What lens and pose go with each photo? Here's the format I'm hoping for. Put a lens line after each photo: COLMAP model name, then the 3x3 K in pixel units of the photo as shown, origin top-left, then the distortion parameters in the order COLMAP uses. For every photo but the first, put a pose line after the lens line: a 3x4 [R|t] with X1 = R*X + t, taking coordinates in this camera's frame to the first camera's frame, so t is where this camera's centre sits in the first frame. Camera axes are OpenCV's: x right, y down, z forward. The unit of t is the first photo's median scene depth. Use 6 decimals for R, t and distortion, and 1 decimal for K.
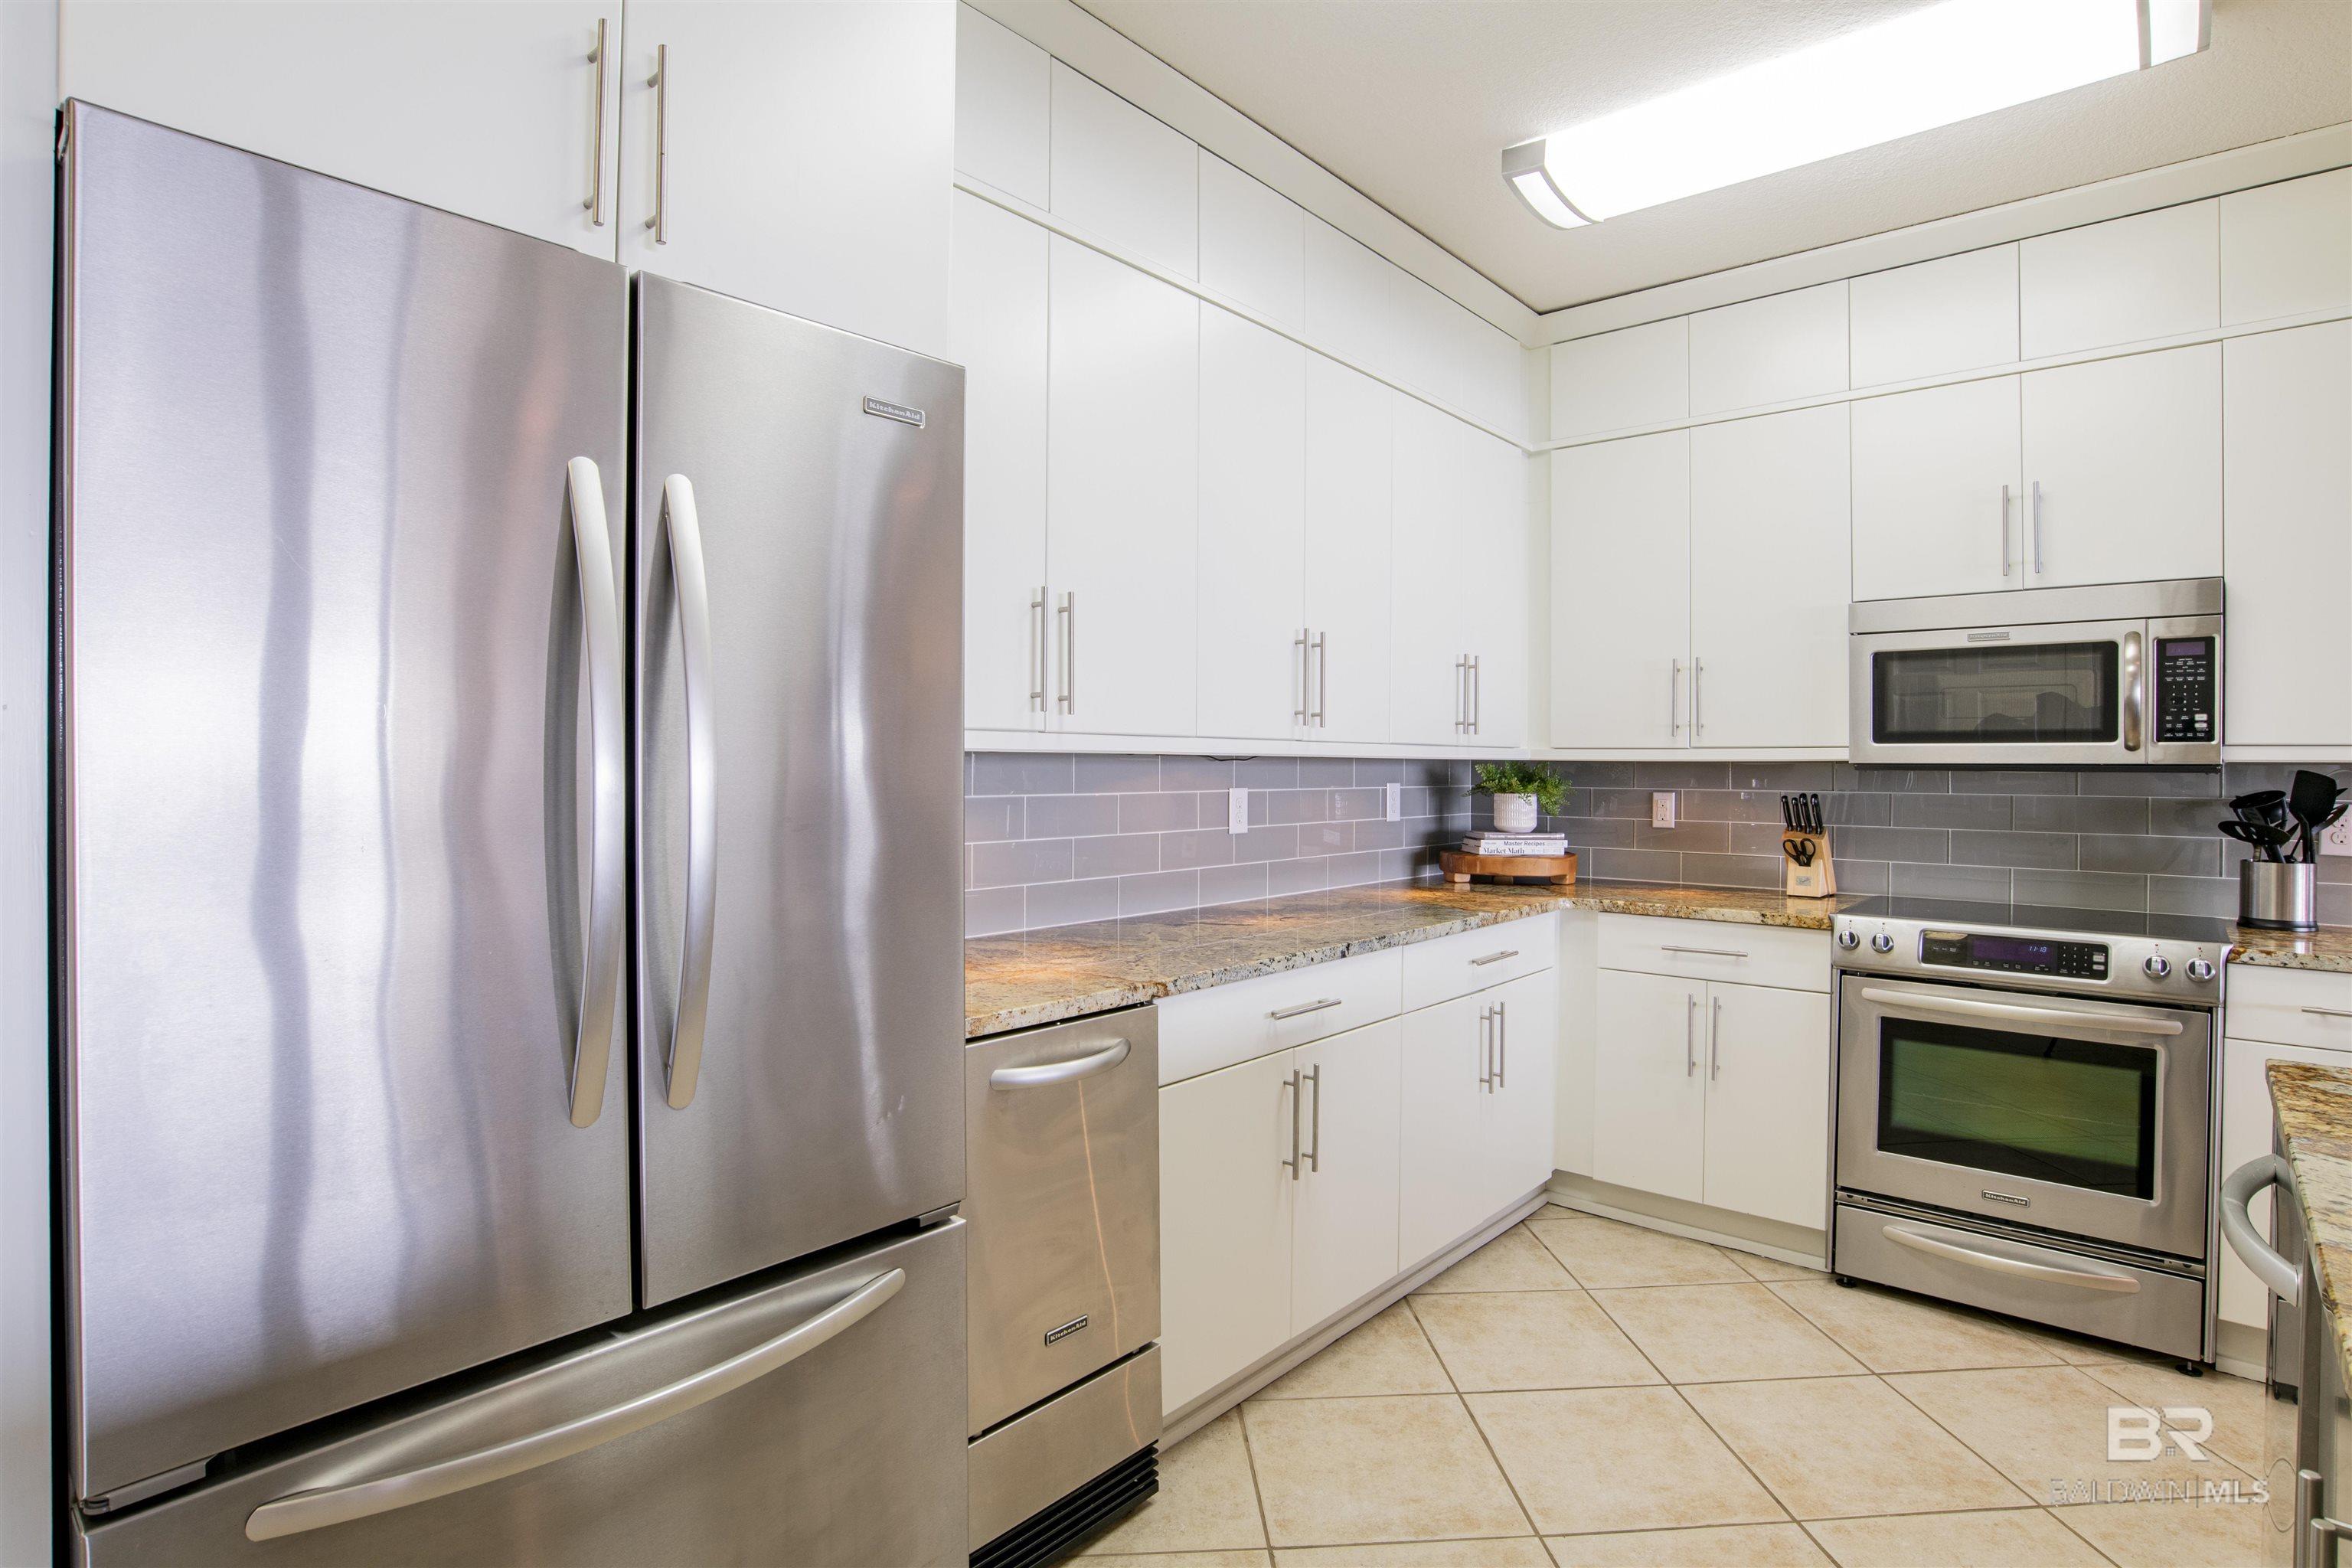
lens RADIAL K [[1200.1, 0, 1184.7], [0, 1200.1, 767.2], [0, 0, 1]] dist [-0.068407, 0.027704]
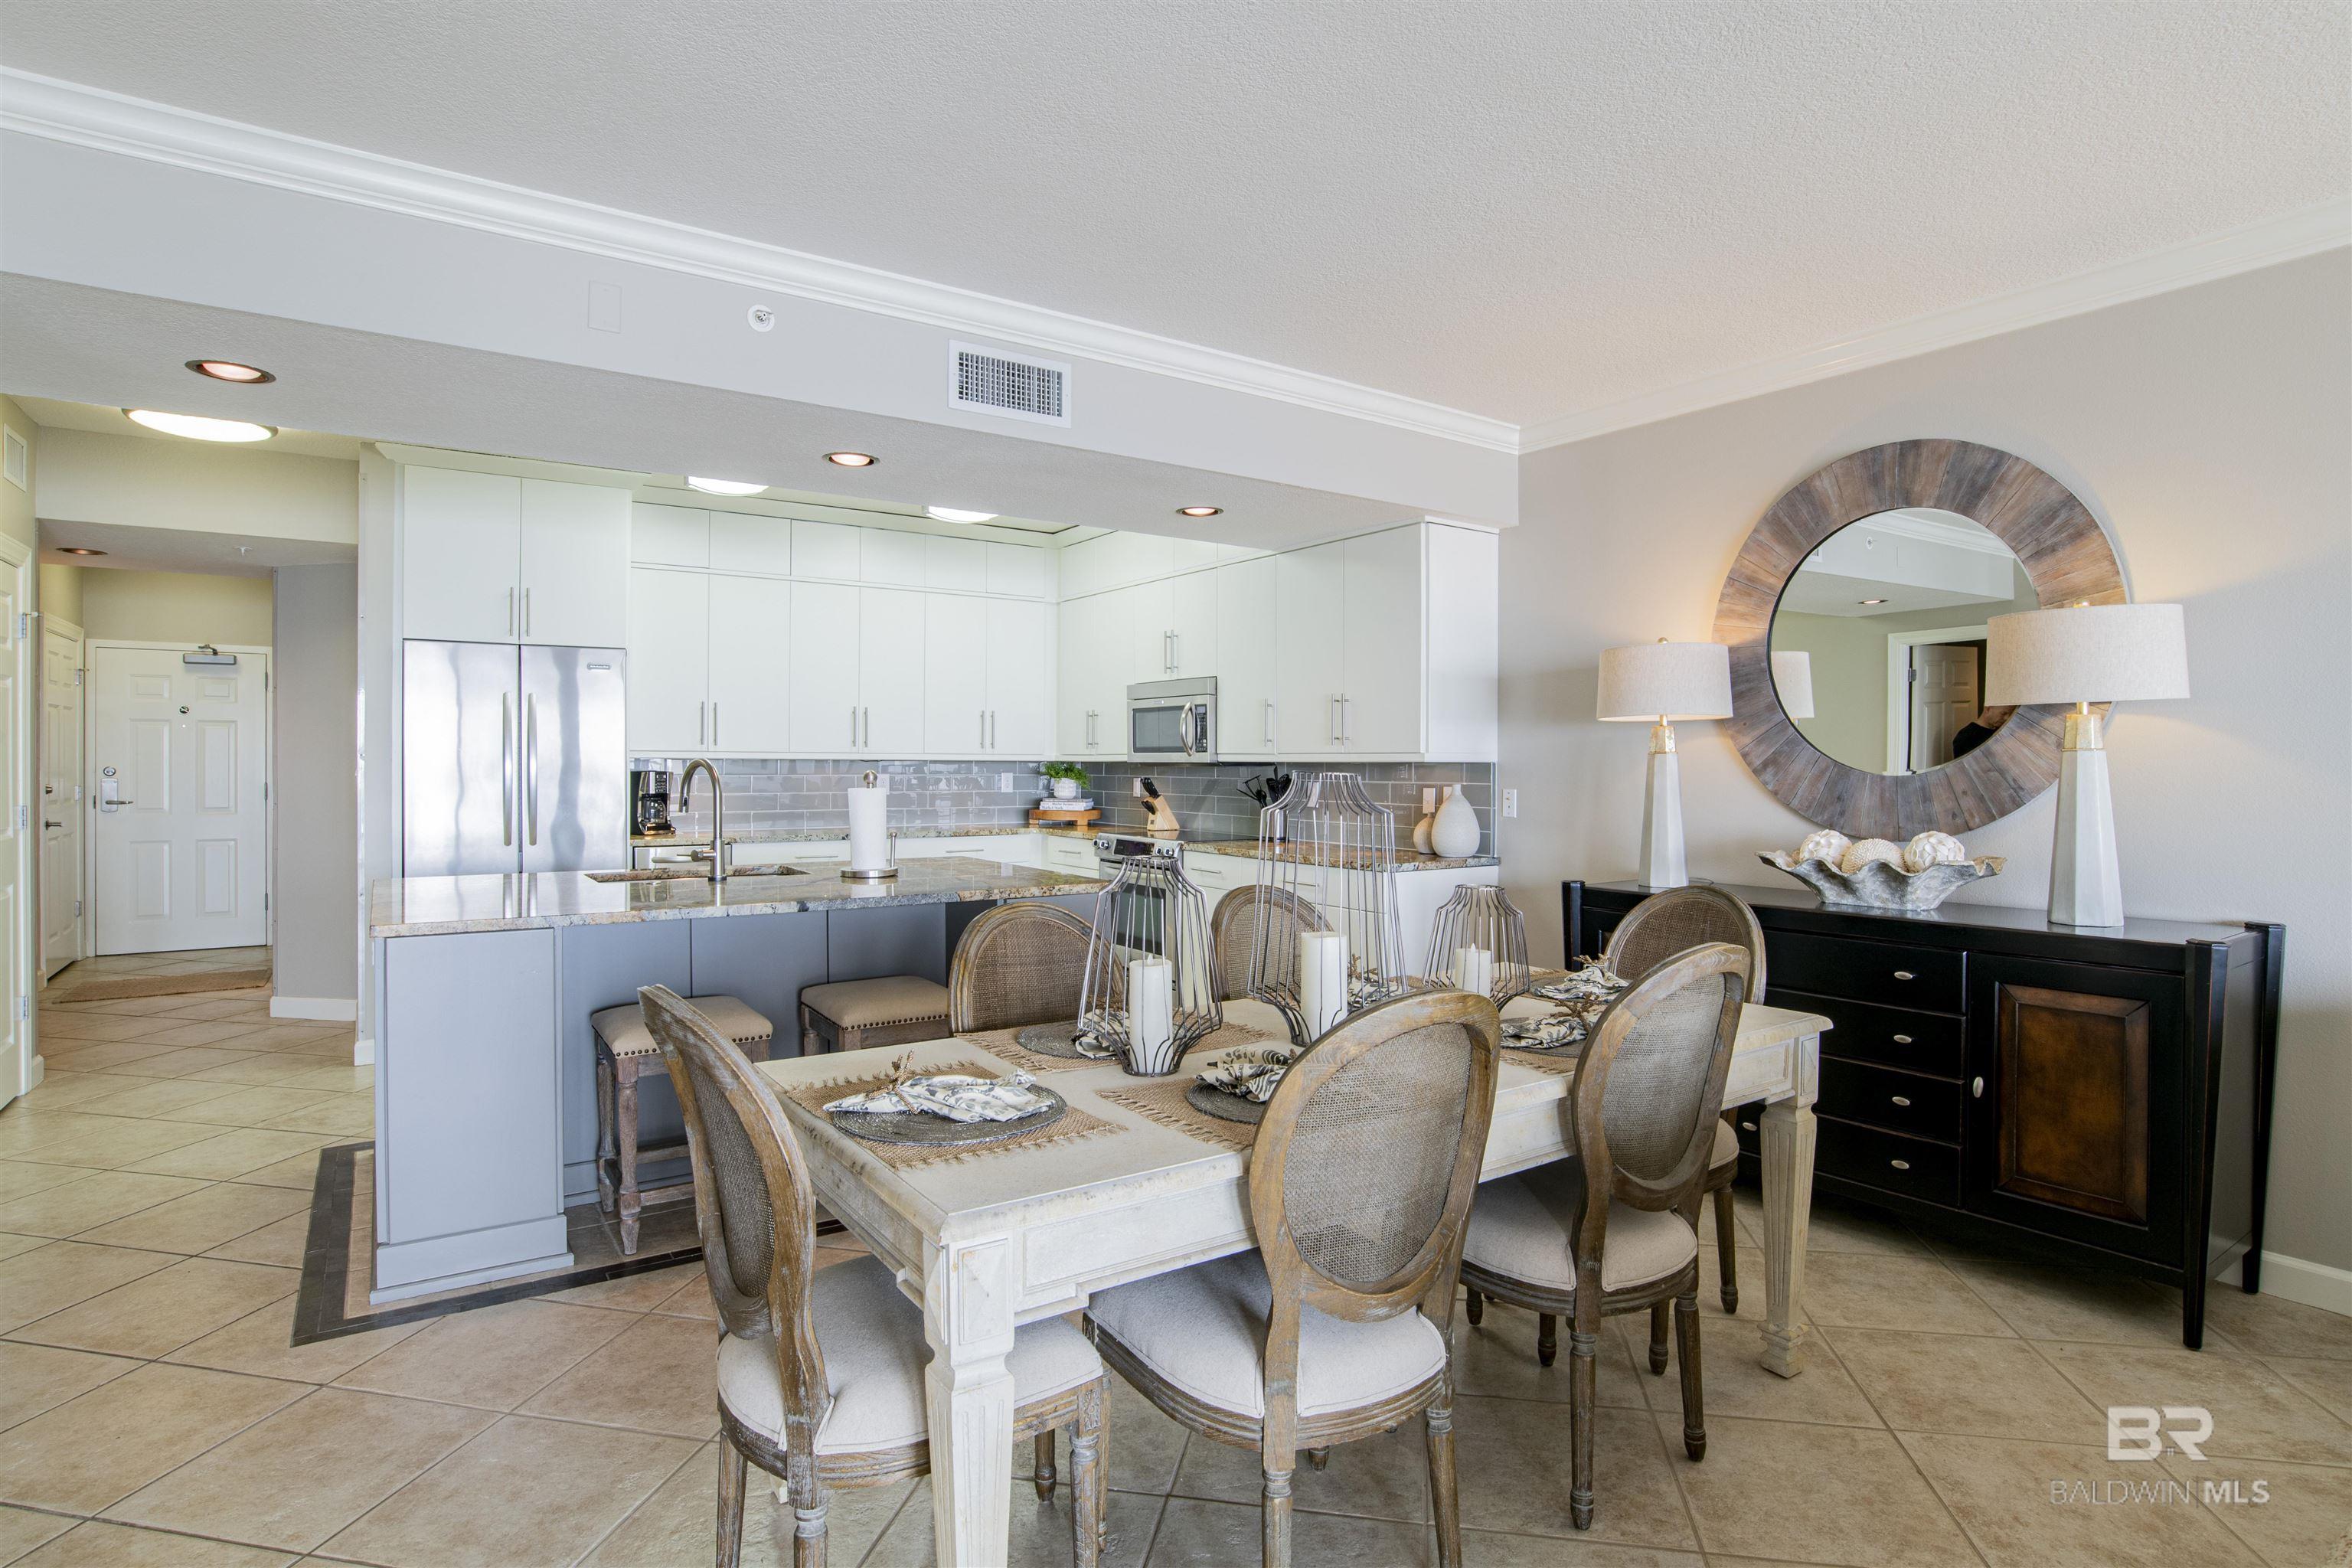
lens RADIAL K [[1200.1, 0, 1184.7], [0, 1200.1, 767.2], [0, 0, 1]] dist [-0.068407, 0.027704]
pose [[0.966944, 0.000337, -0.254988, 1.254974], [-0.000418, 1.000000, -0.000263, 0.005807], [0.254988, 0.000361, 0.966944, -1.065612]]
